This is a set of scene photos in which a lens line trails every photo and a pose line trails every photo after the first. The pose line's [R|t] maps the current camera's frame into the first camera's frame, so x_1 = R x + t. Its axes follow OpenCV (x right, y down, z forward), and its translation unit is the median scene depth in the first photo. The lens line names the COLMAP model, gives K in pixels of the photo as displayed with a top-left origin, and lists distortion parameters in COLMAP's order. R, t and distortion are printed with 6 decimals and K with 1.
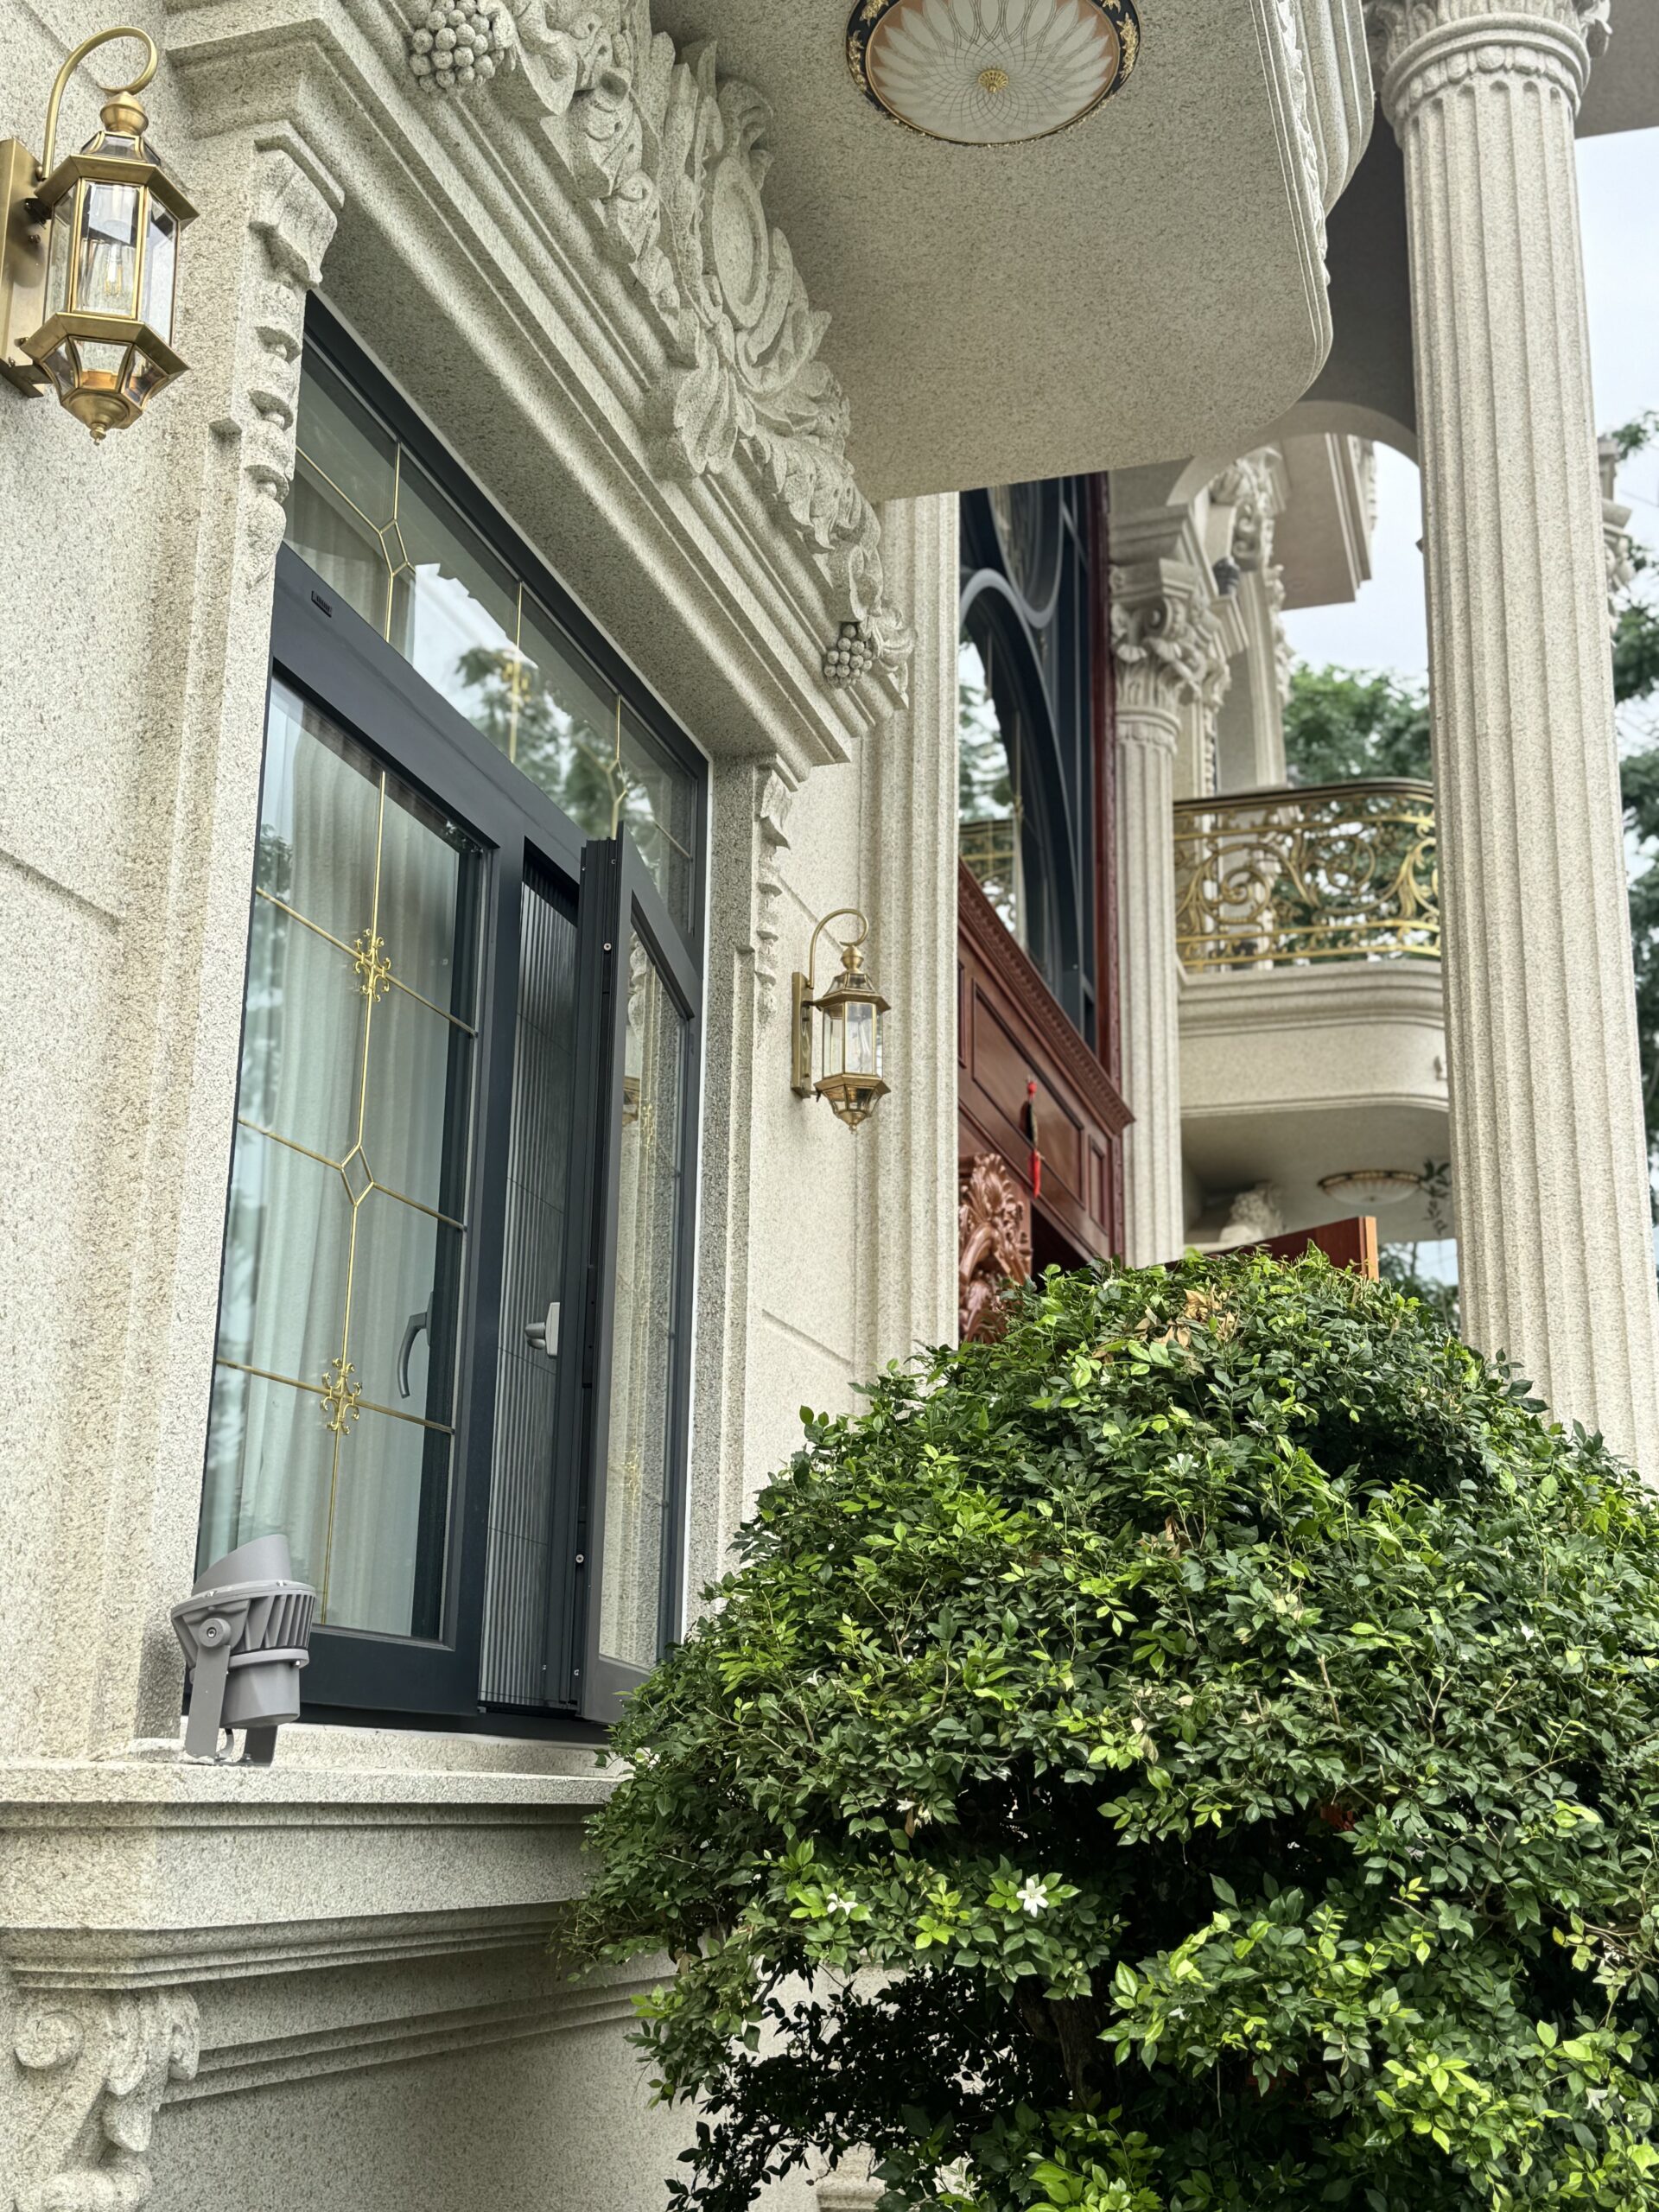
lens RADIAL K [[2429.5, 0, 829.5], [0, 2429.5, 1106.0], [0, 0, 1]] dist [0.187641, -0.403973]
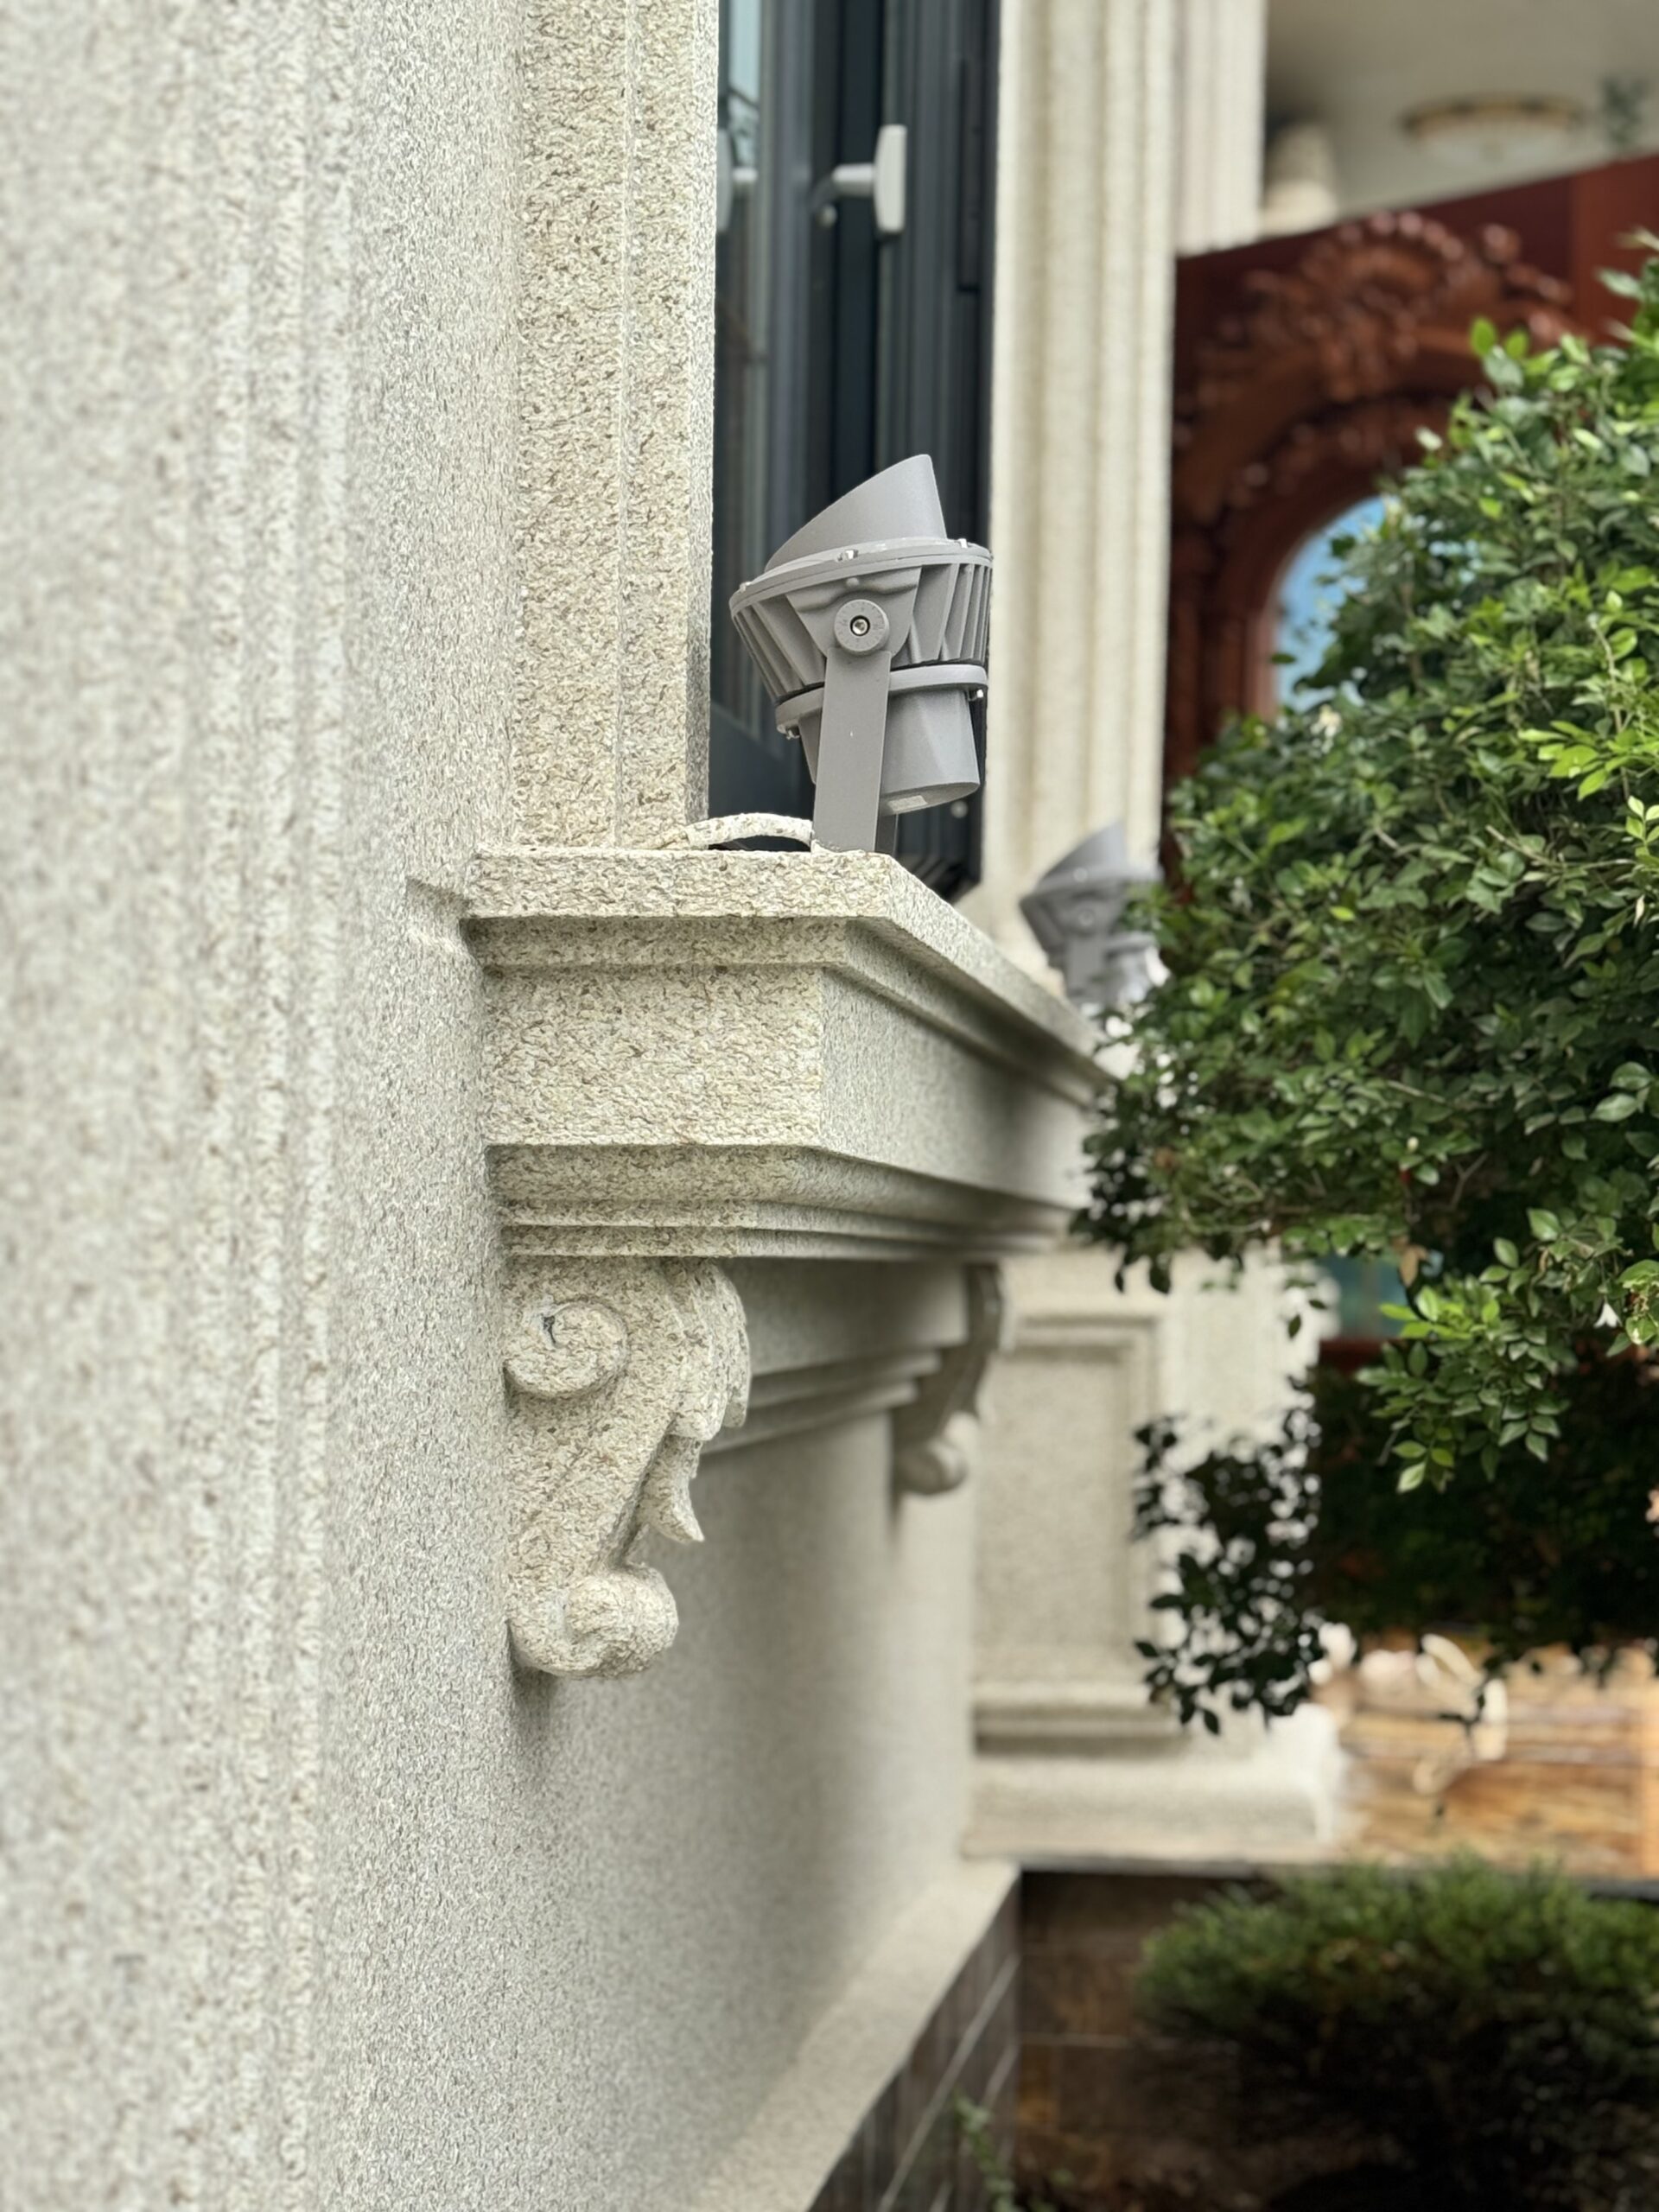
lens RADIAL K [[4229.0, 0, 829.5], [0, 4229.0, 1106.0], [0, 0, 1]] dist [0.134258, 0.042548]
pose [[0.985444, 0.008463, 0.169790, -0.409617], [-0.049687, 0.969486, 0.240057, 0.095404], [-0.162578, -0.244999, 0.955795, 0.107392]]
